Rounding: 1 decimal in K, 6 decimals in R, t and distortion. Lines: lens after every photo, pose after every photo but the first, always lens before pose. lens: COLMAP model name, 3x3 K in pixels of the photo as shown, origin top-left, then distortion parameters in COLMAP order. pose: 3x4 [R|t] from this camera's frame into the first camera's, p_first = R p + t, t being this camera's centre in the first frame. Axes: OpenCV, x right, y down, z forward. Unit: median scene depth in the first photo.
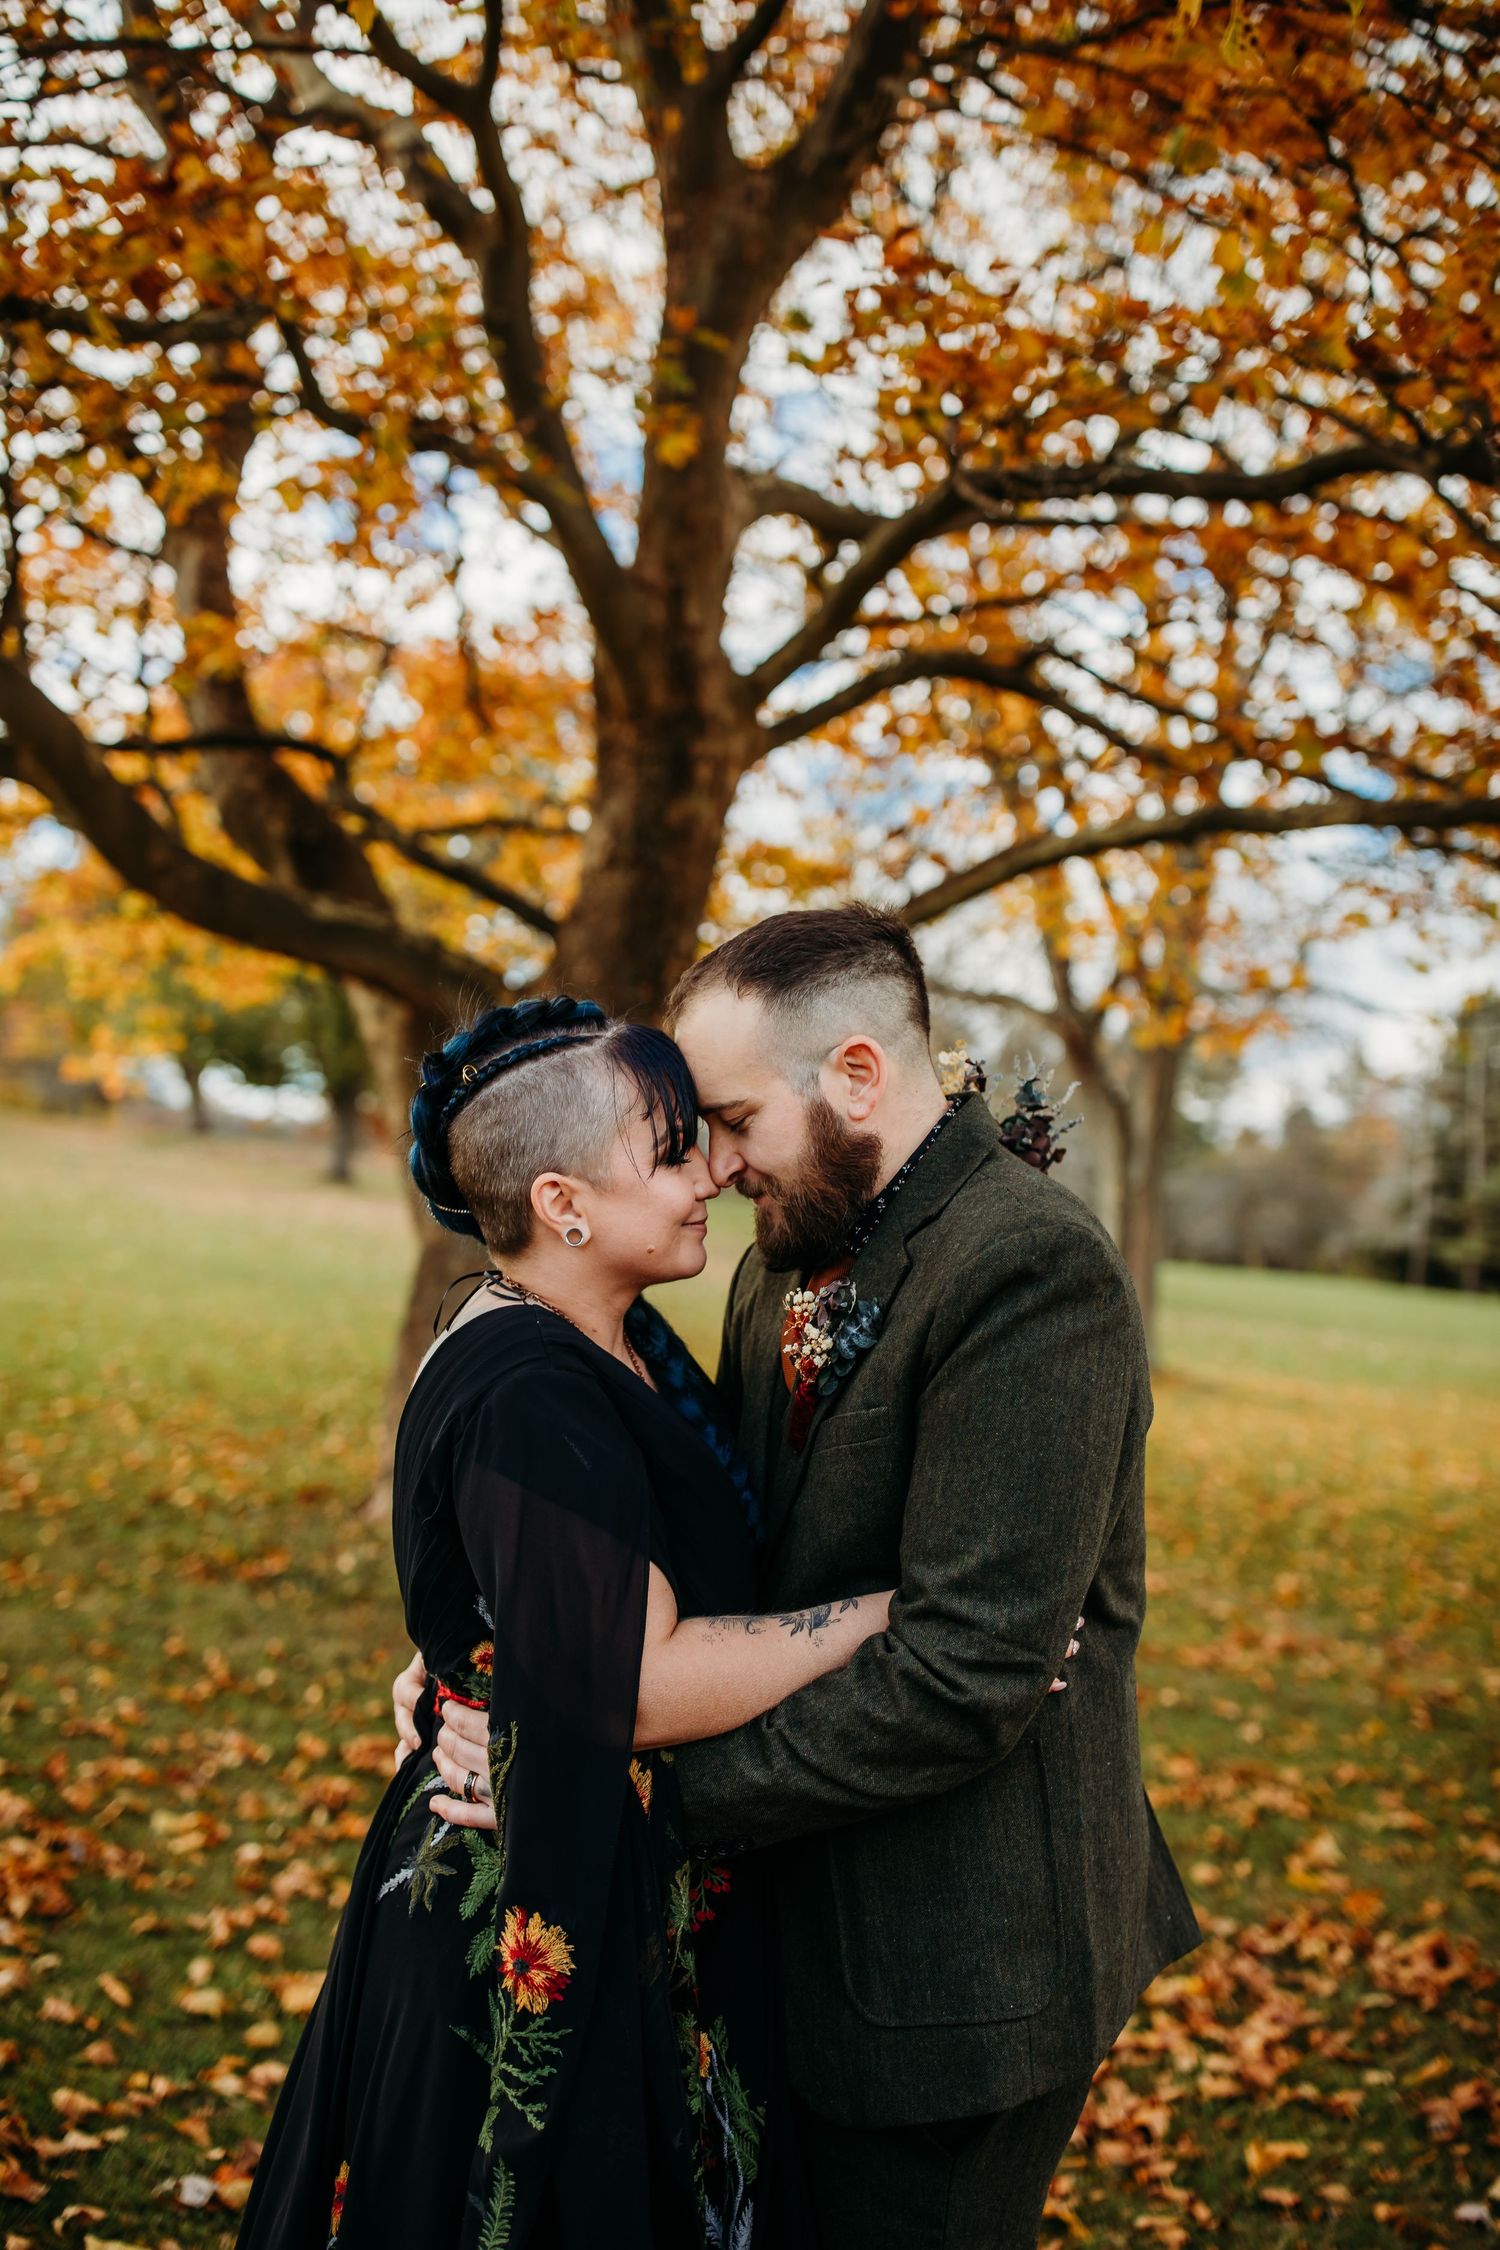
lens RADIAL K [[2246.3, 0, 753.3], [0, 2246.3, 1156.3], [0, 0, 1]] dist [0.004780, 0.009481]
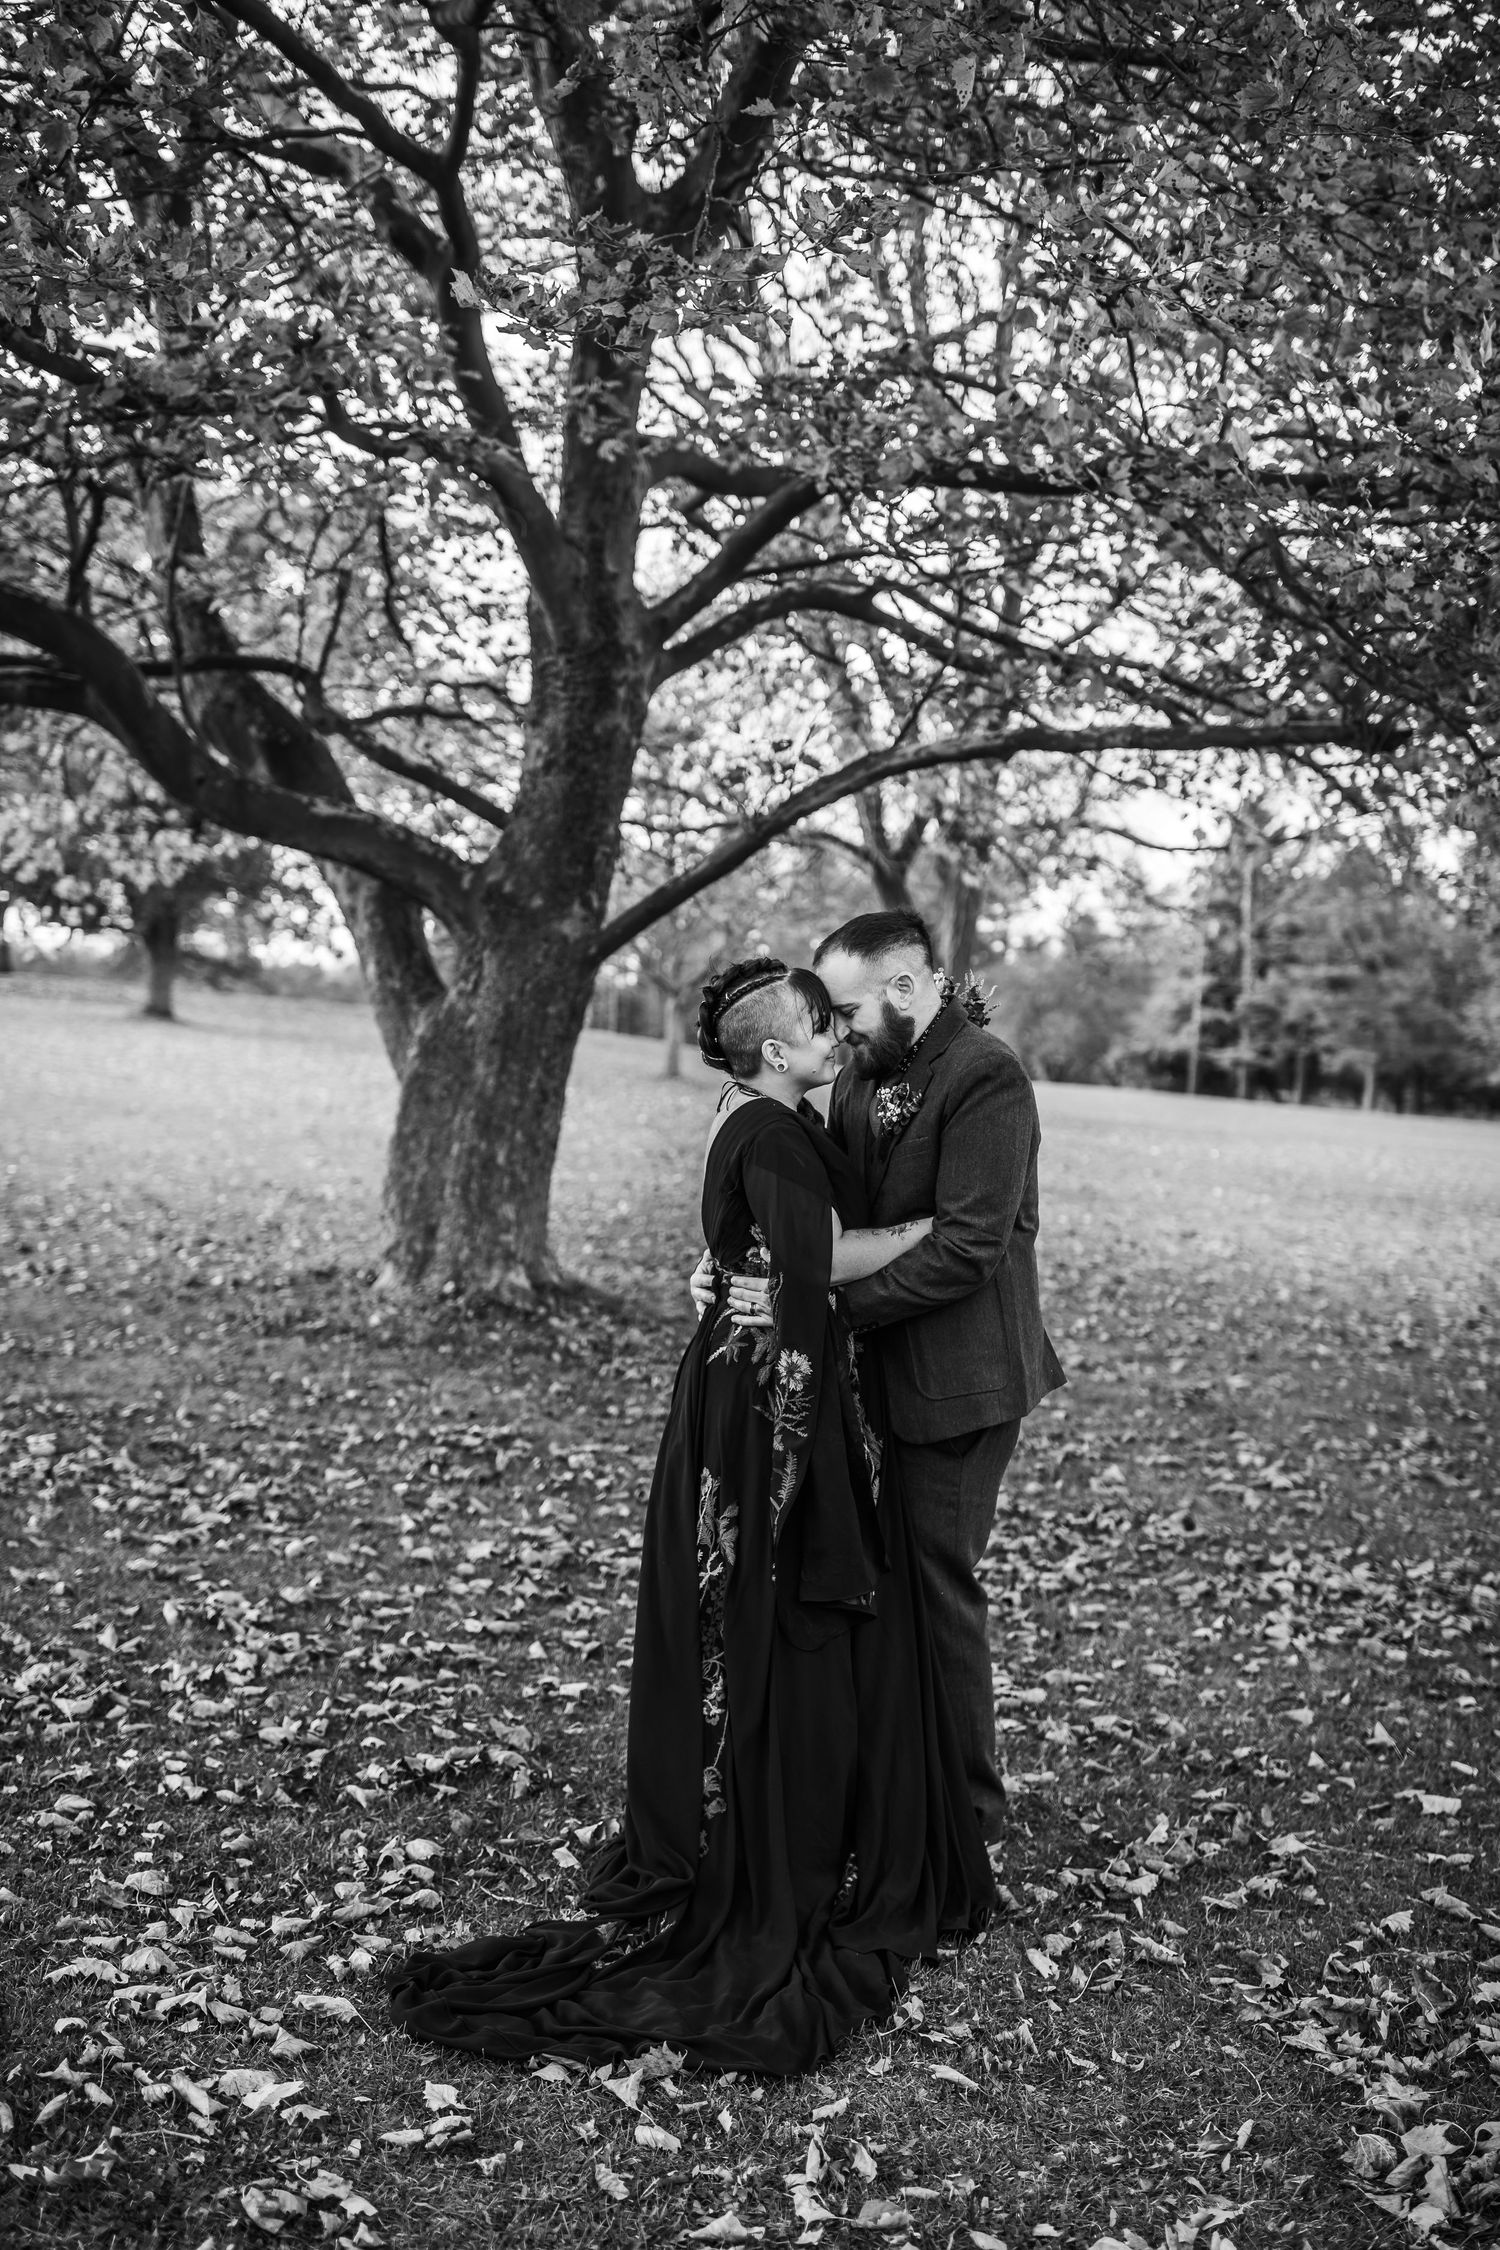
lens RADIAL K [[2246.3, 0, 753.3], [0, 2246.3, 1156.3], [0, 0, 1]] dist [0.004780, 0.009481]
pose [[0.995294, -0.028655, 0.092571, -0.124949], [0.021167, 0.996499, 0.080876, -0.022308], [-0.094564, -0.078536, 0.992416, -0.474982]]
